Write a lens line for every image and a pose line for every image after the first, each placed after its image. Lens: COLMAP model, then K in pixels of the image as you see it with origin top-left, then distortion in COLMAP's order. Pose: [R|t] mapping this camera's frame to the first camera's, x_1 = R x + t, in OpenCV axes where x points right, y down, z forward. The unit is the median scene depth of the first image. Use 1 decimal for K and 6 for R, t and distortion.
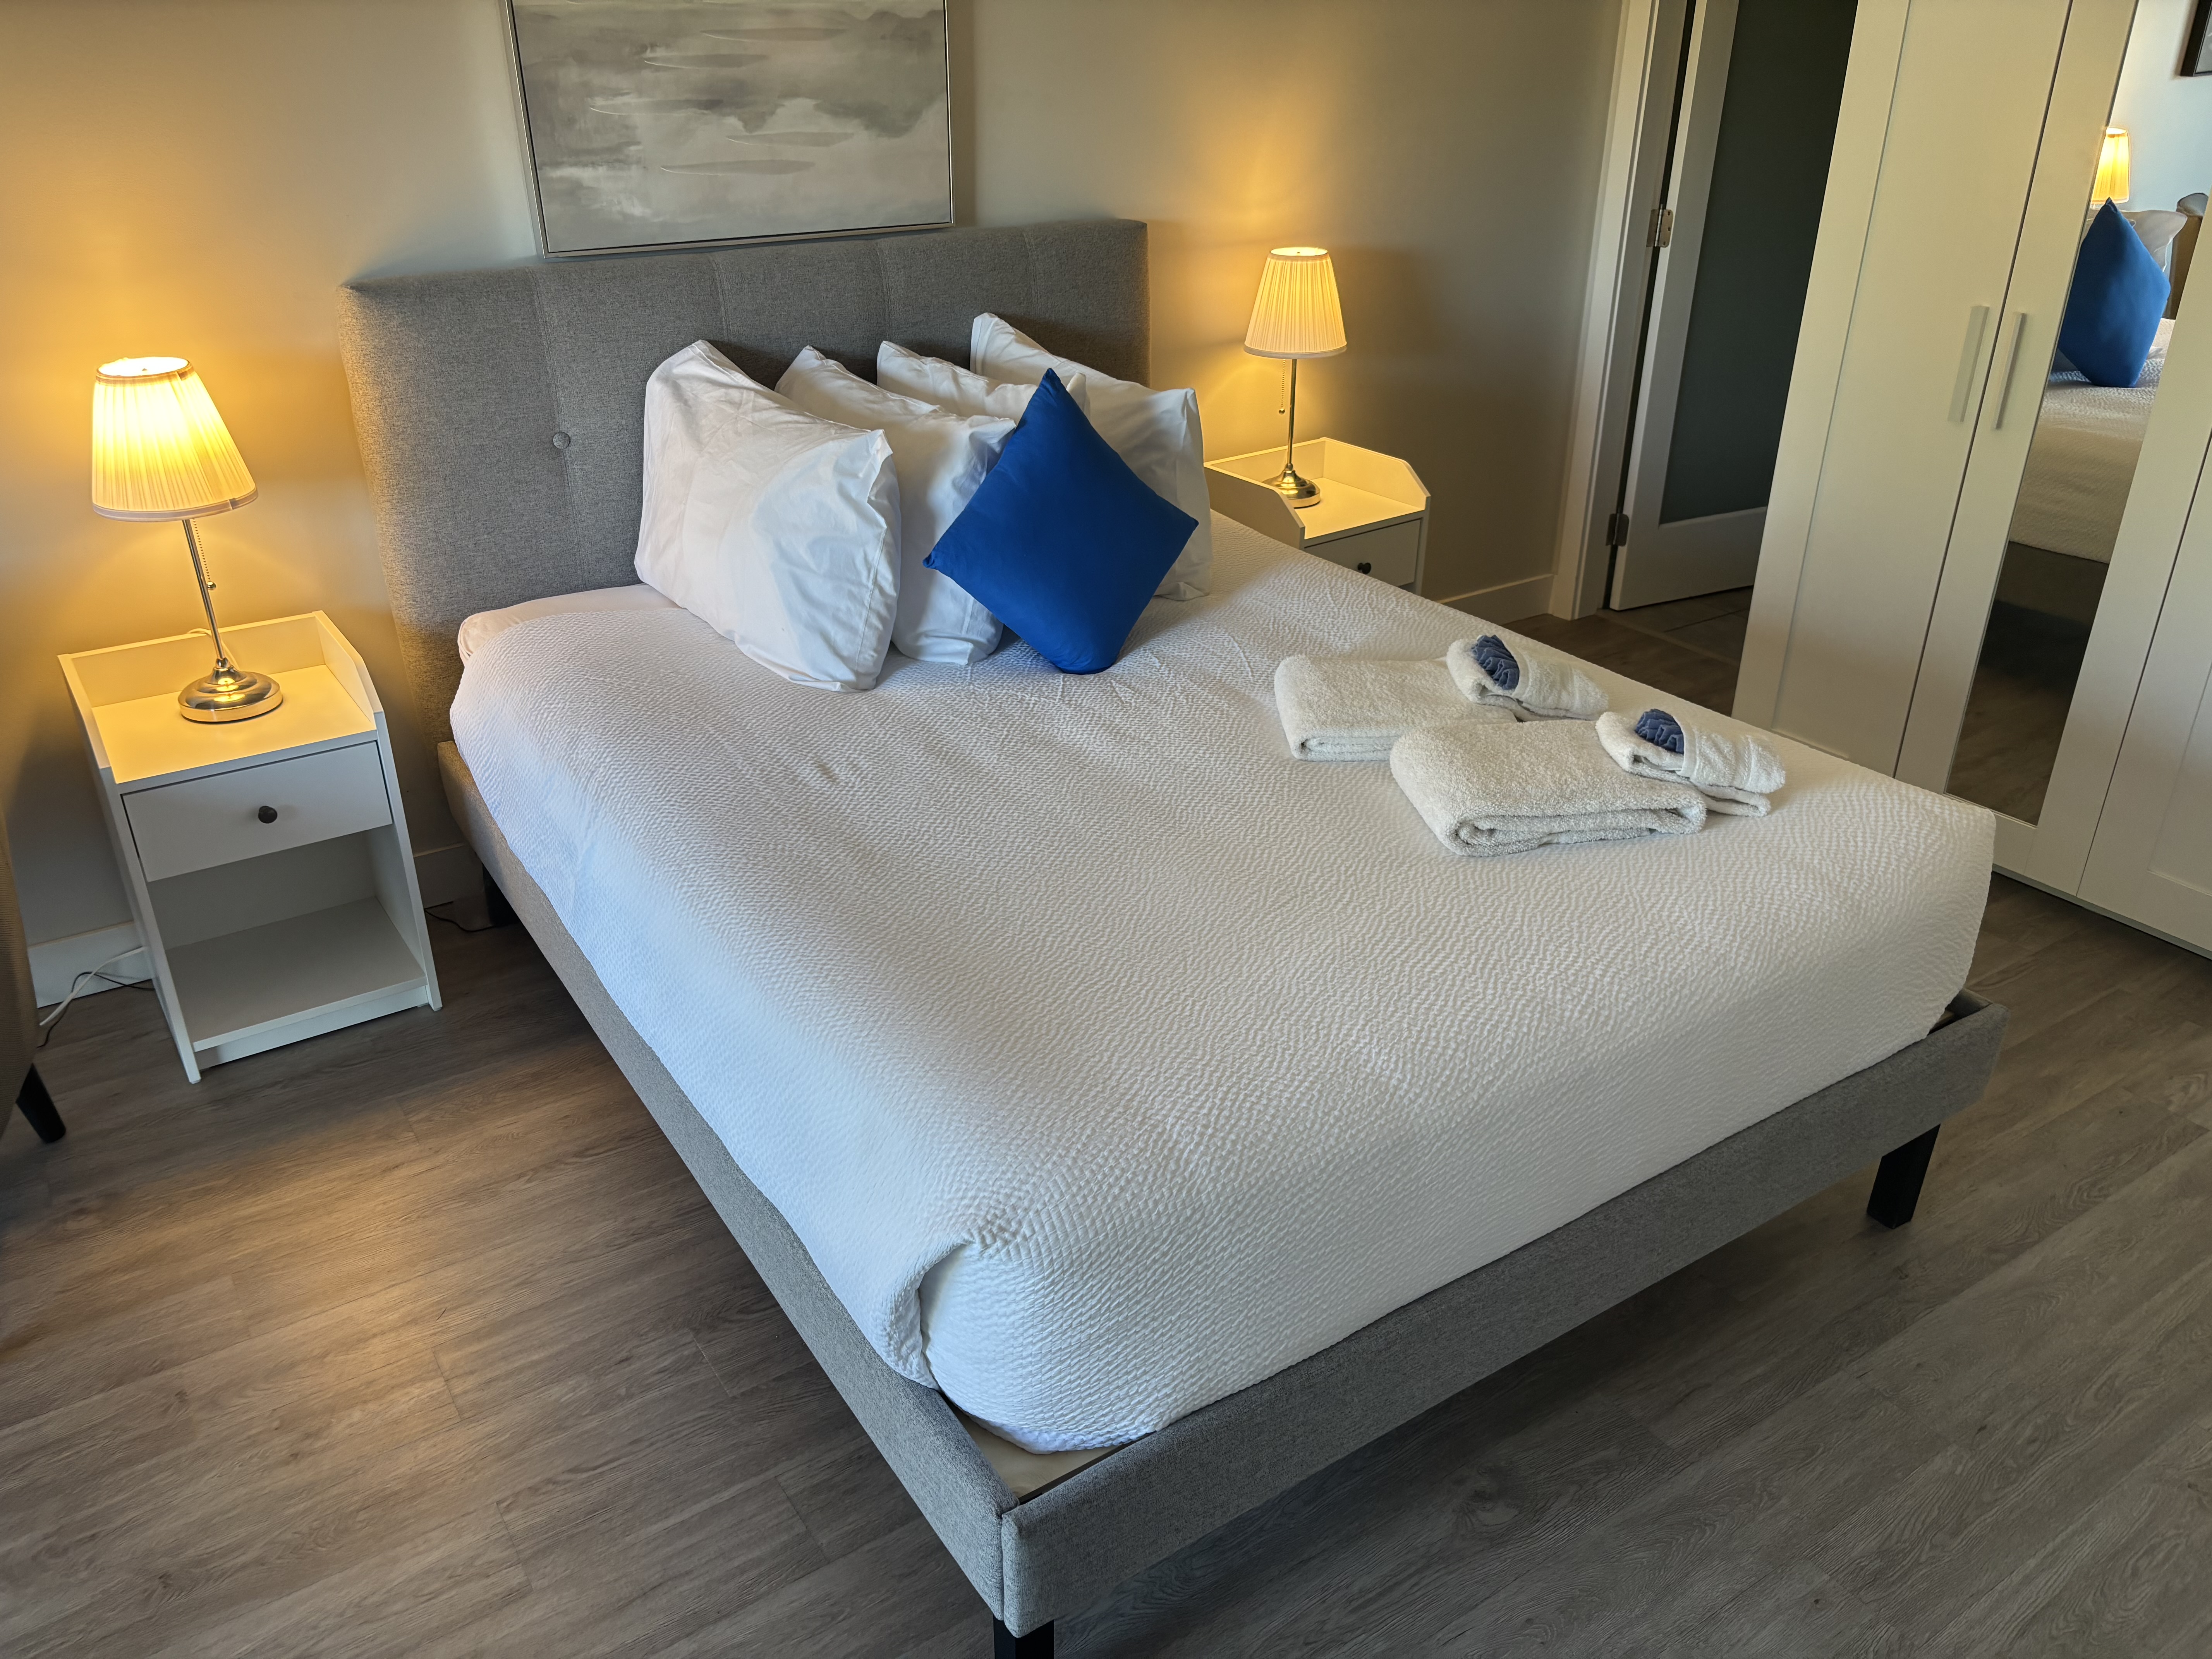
lens RADIAL K [[1659.4, 0, 1102.1], [0, 1659.4, 846.9], [0, 0, 1]] dist [0.057958, -0.075071]
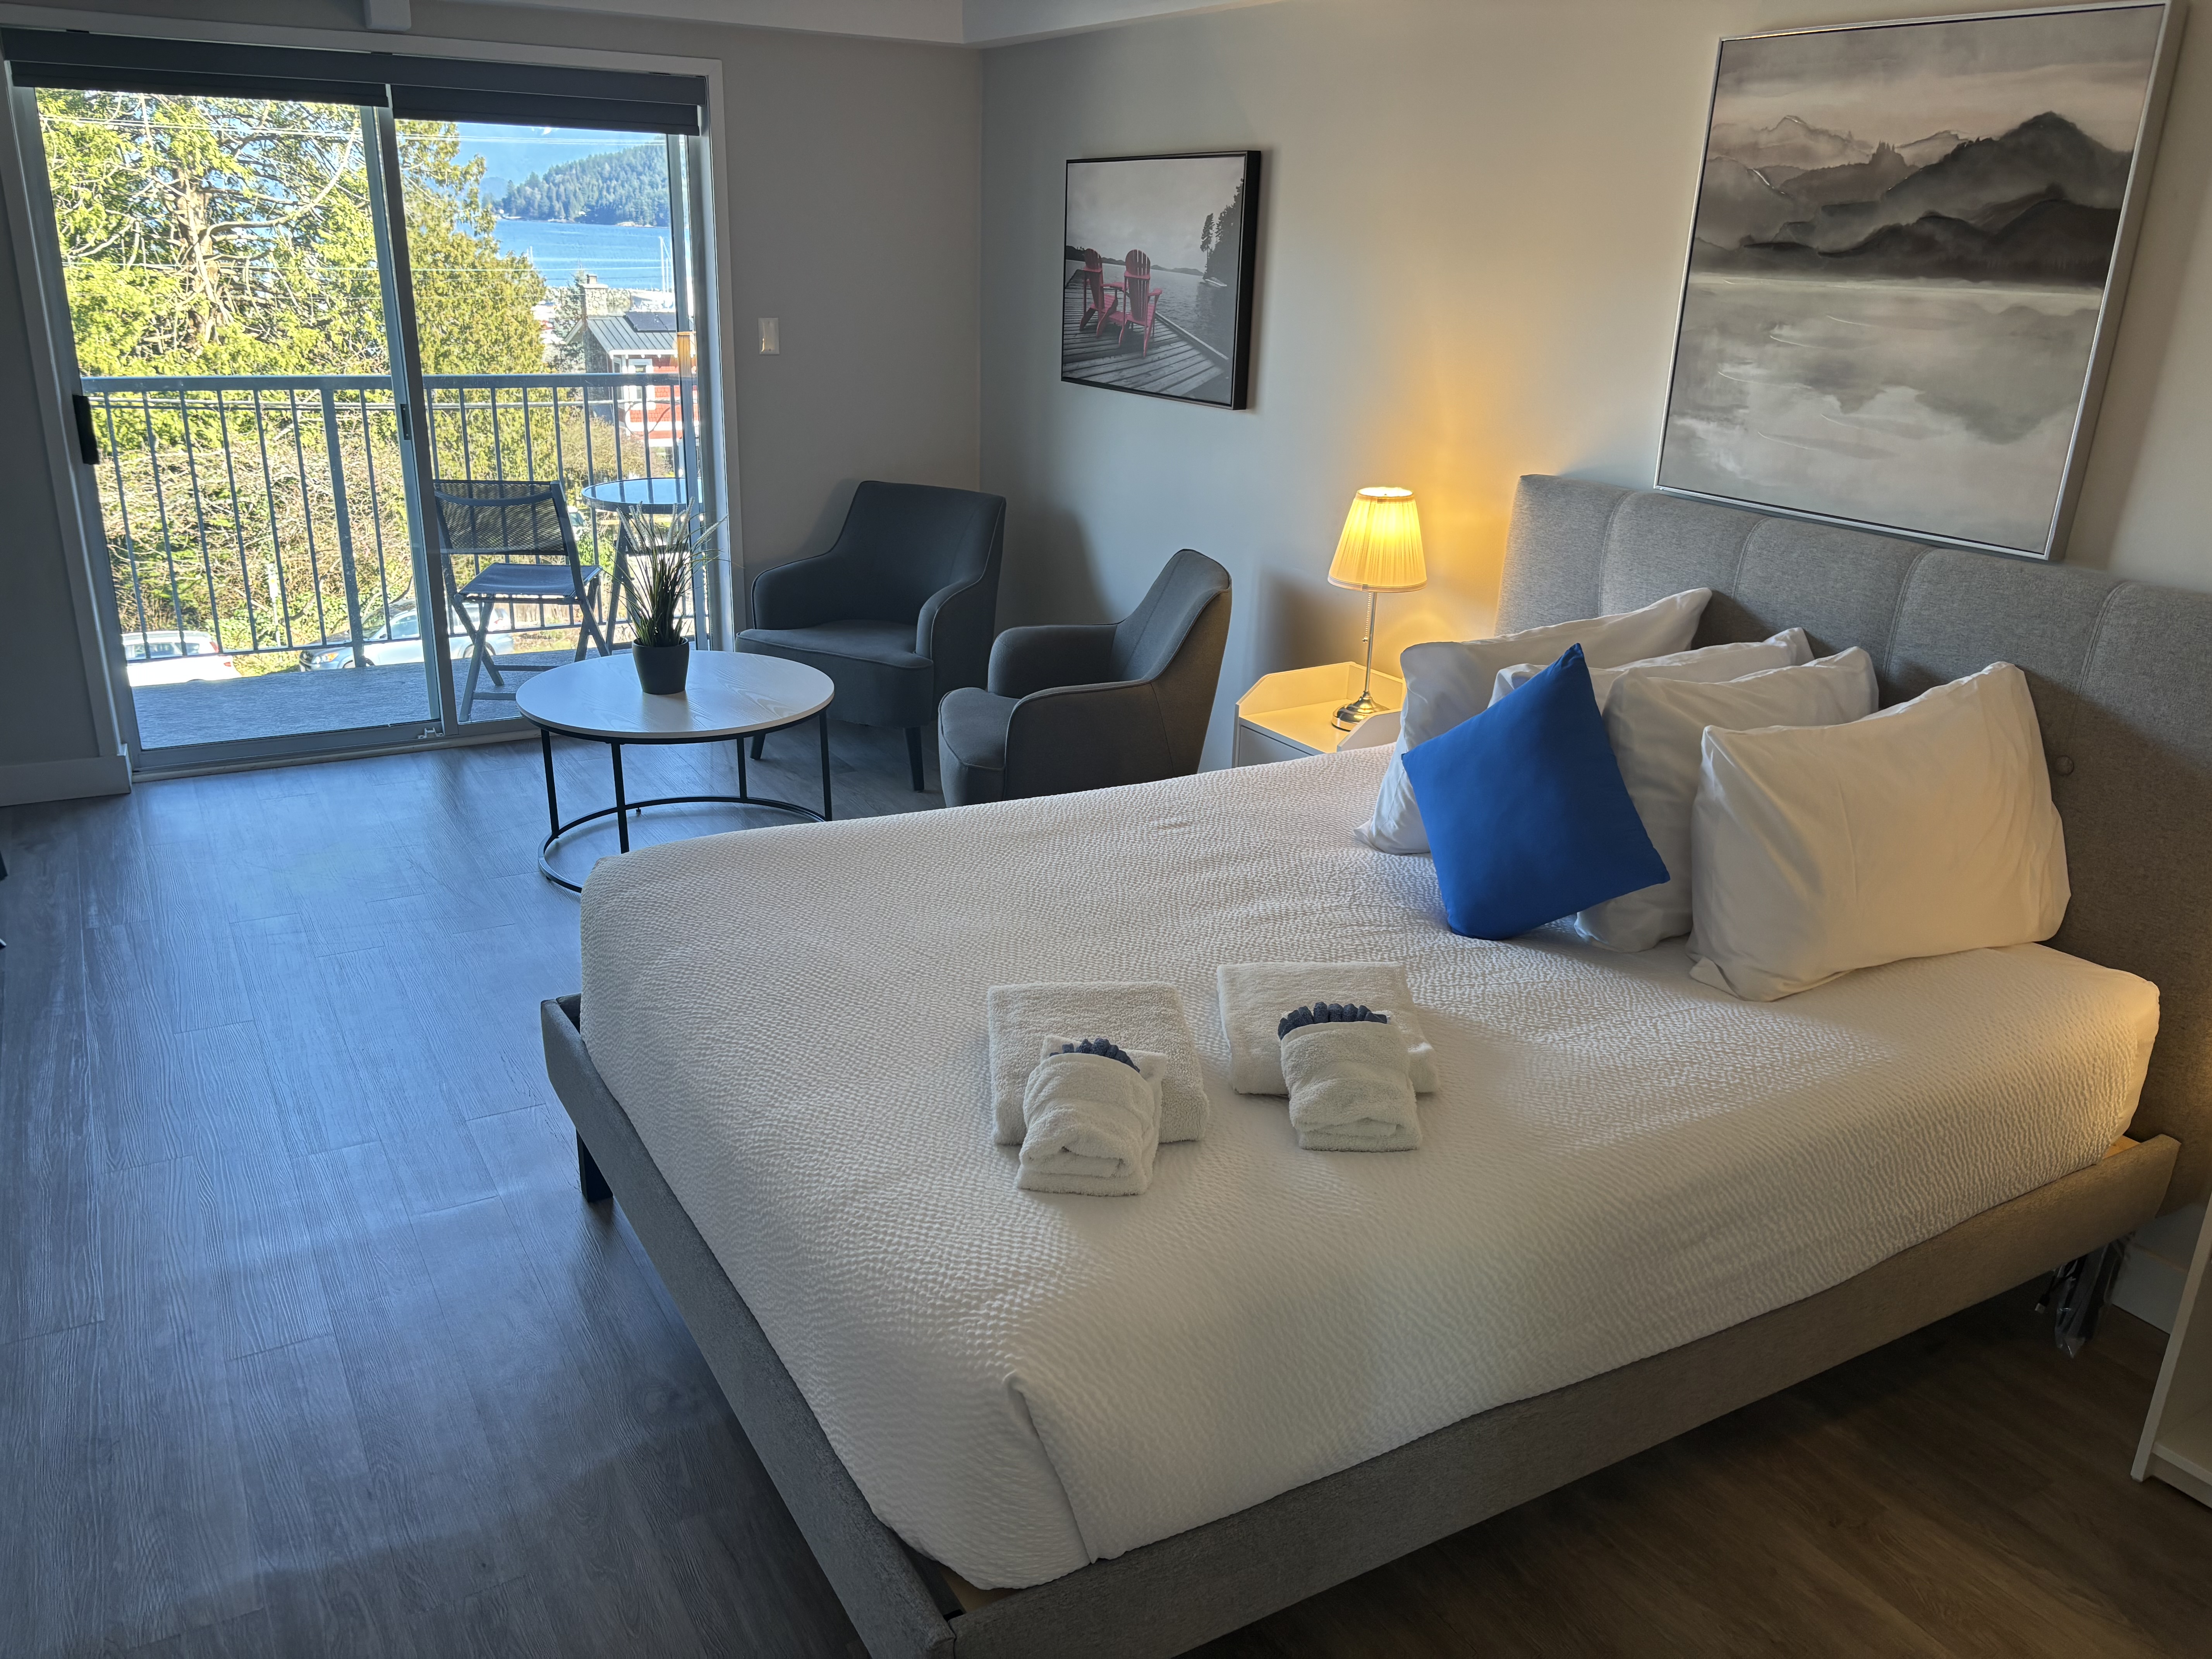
lens RADIAL K [[1659.4, 0, 1101.4], [0, 1659.4, 827.2], [0, 0, 1]] dist [0.057958, -0.075071]
pose [[-0.053011, 0.330430, -0.942341, 0.910438], [-0.485628, 0.816032, 0.313459, -0.364608], [0.872557, 0.474244, 0.117207, 0.696706]]
